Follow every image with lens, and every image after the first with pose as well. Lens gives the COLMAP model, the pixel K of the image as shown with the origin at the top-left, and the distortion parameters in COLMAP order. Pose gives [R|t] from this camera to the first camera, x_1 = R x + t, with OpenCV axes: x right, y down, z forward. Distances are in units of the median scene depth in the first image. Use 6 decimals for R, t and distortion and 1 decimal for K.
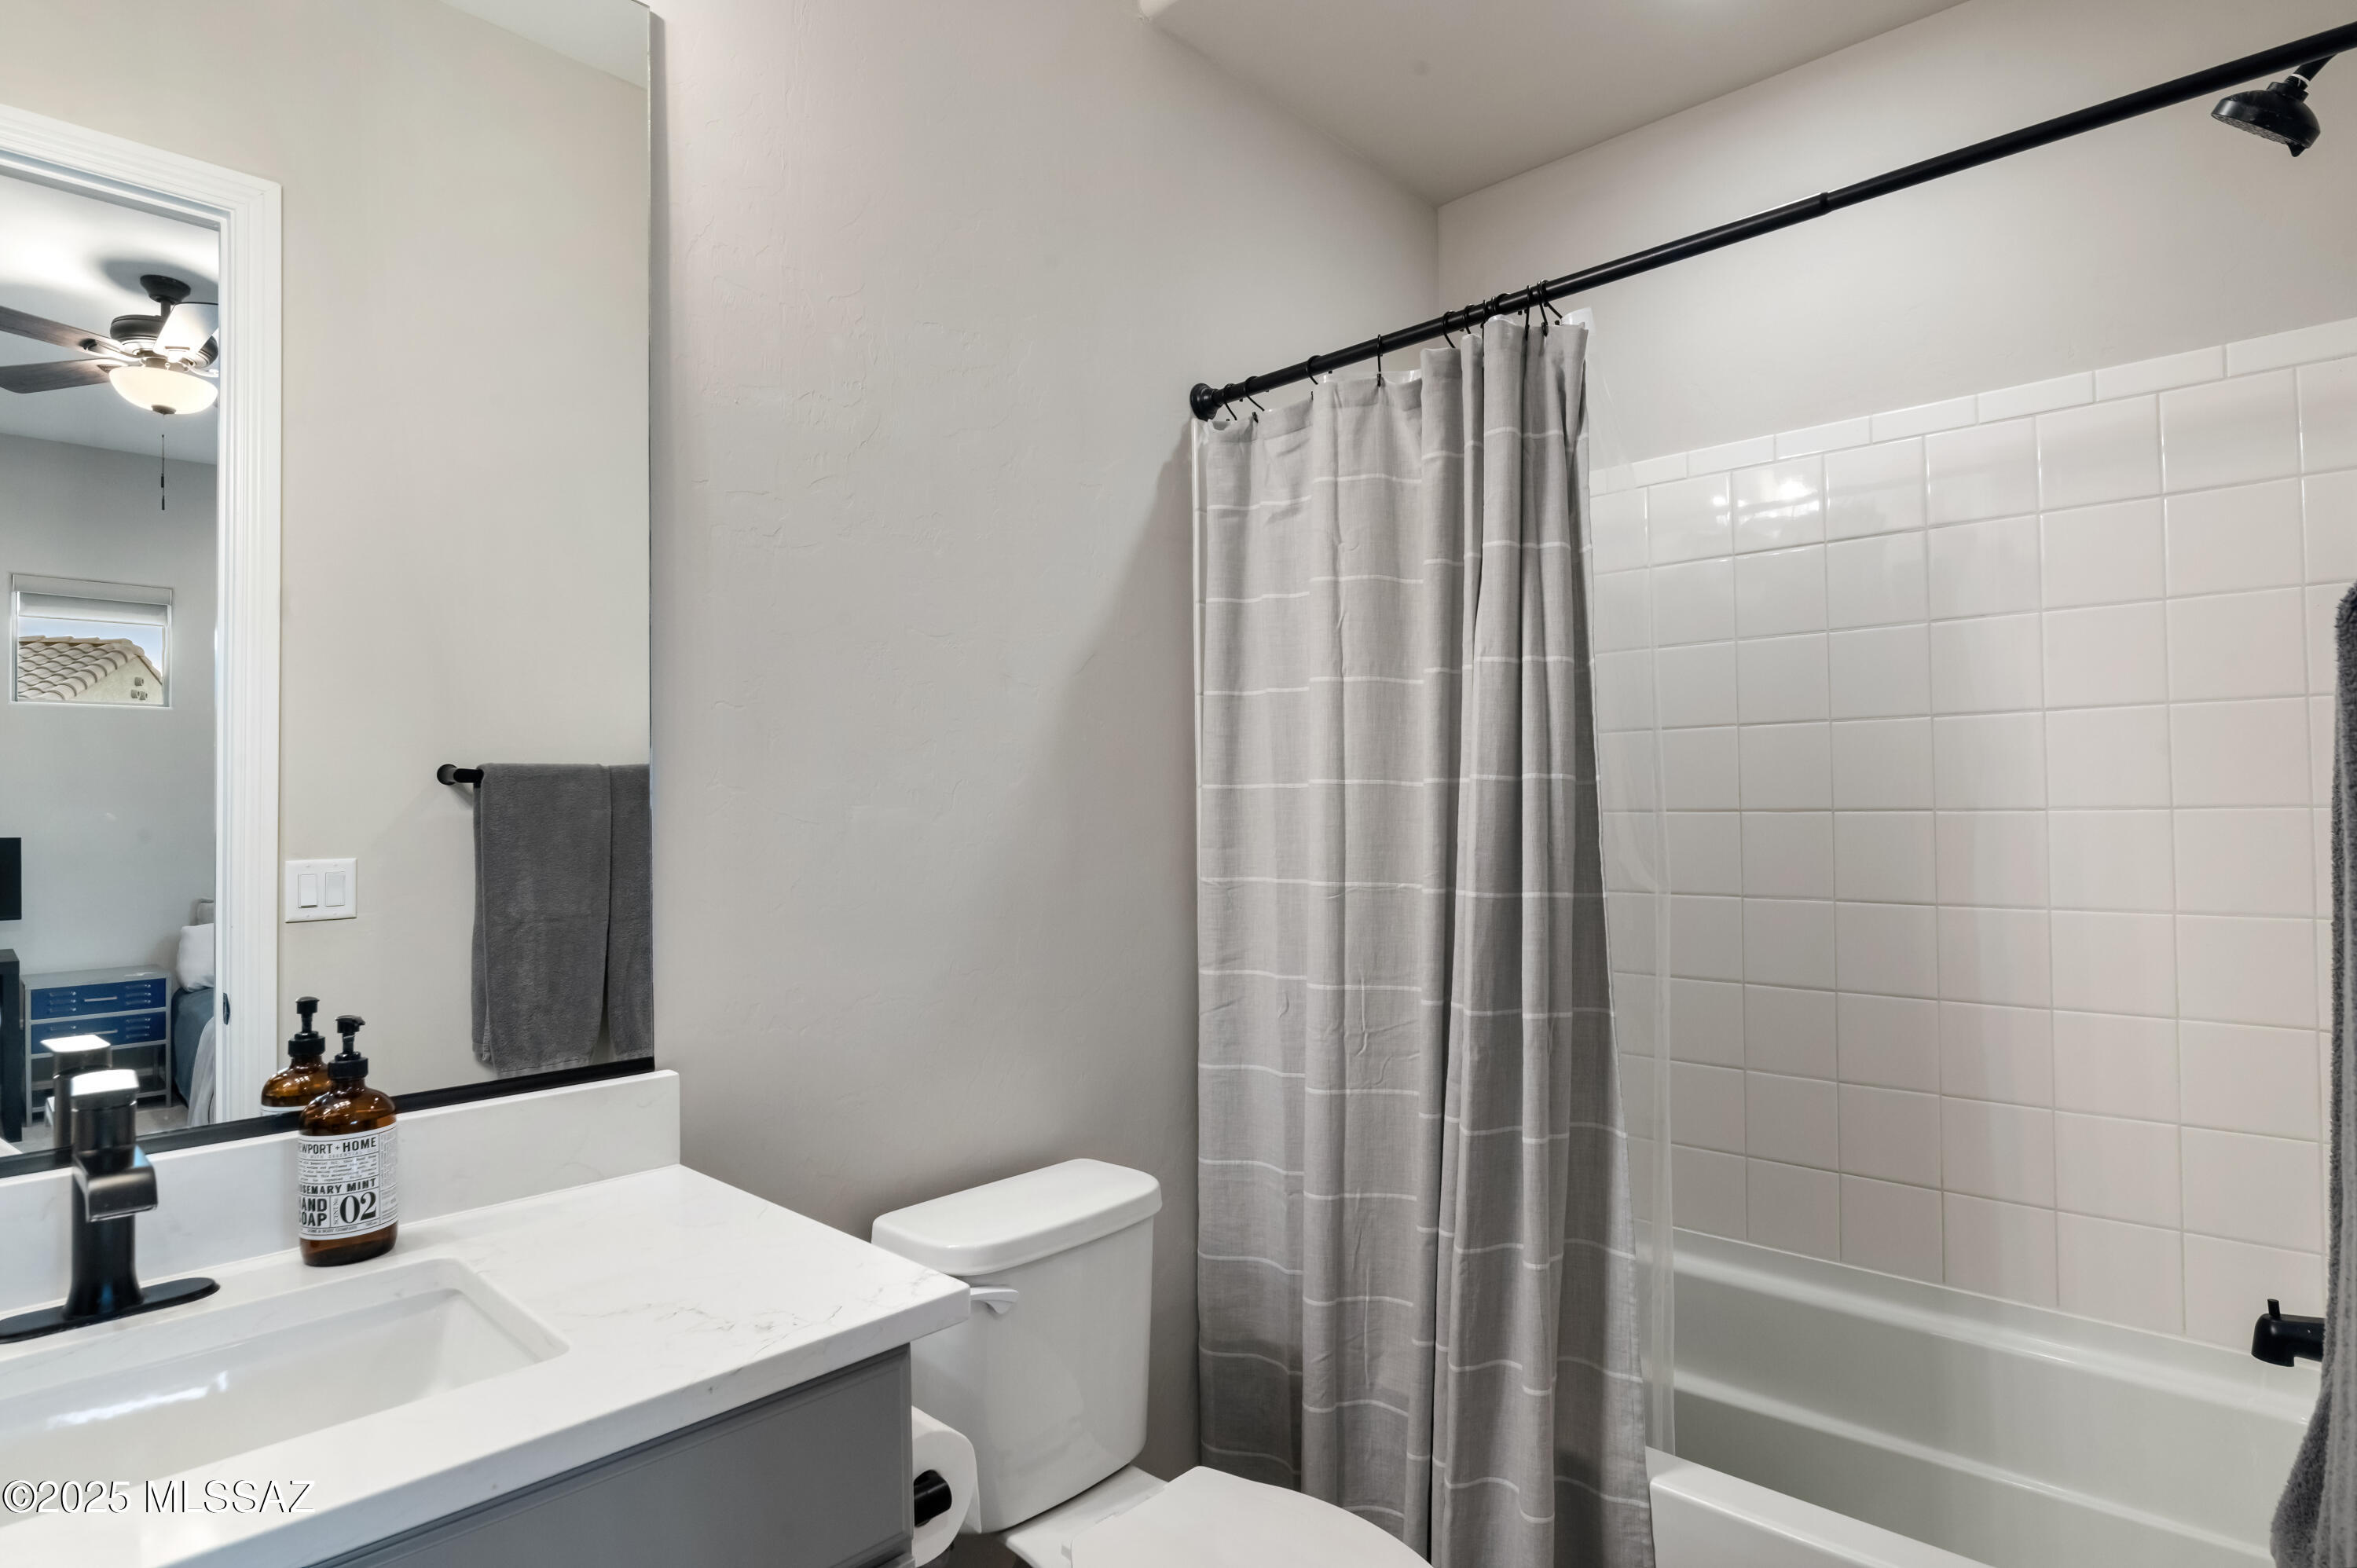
lens RADIAL K [[1243.0, 0, 1184.6], [0, 1243.0, 792.2], [0, 0, 1]] dist [0.019151, -0.000998]
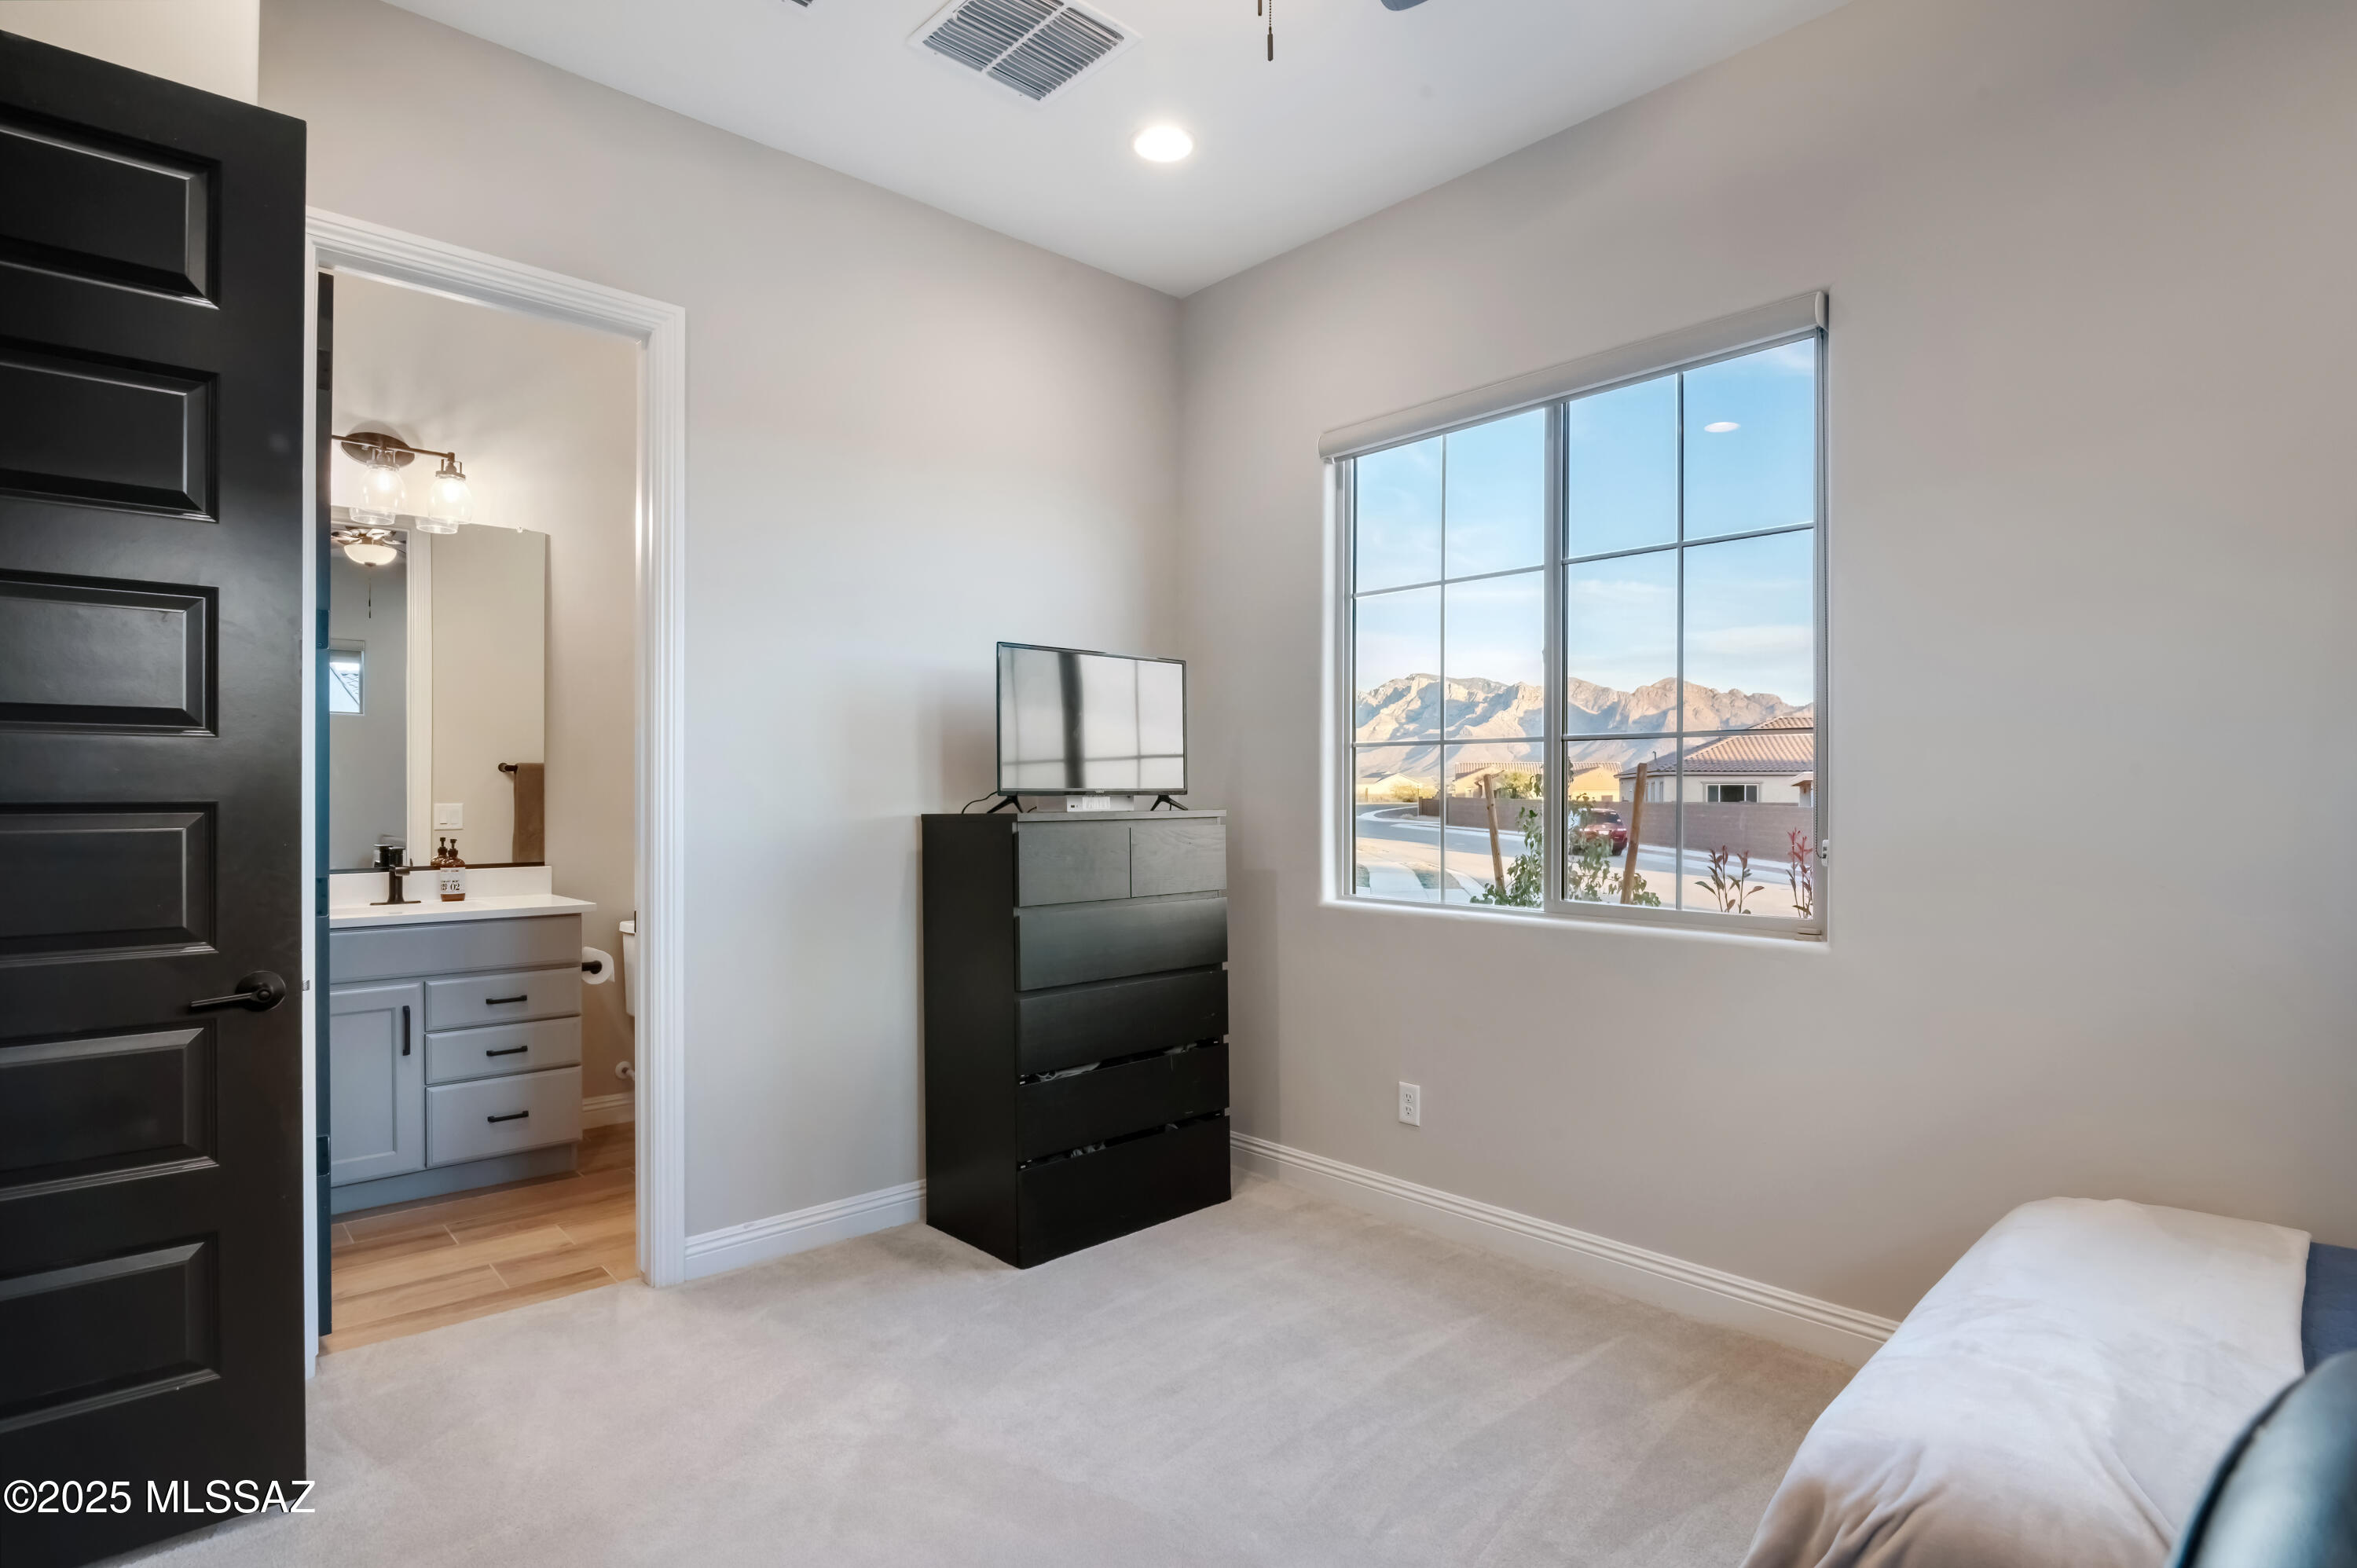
lens RADIAL K [[1243.0, 0, 1176.7], [0, 1243.0, 790.3], [0, 0, 1]] dist [0.019151, -0.000998]
pose [[0.996566, 0.008473, -0.082363, 1.454030], [-0.007083, 0.999828, 0.017153, -0.036755], [0.082494, -0.016510, 0.996455, -2.059323]]
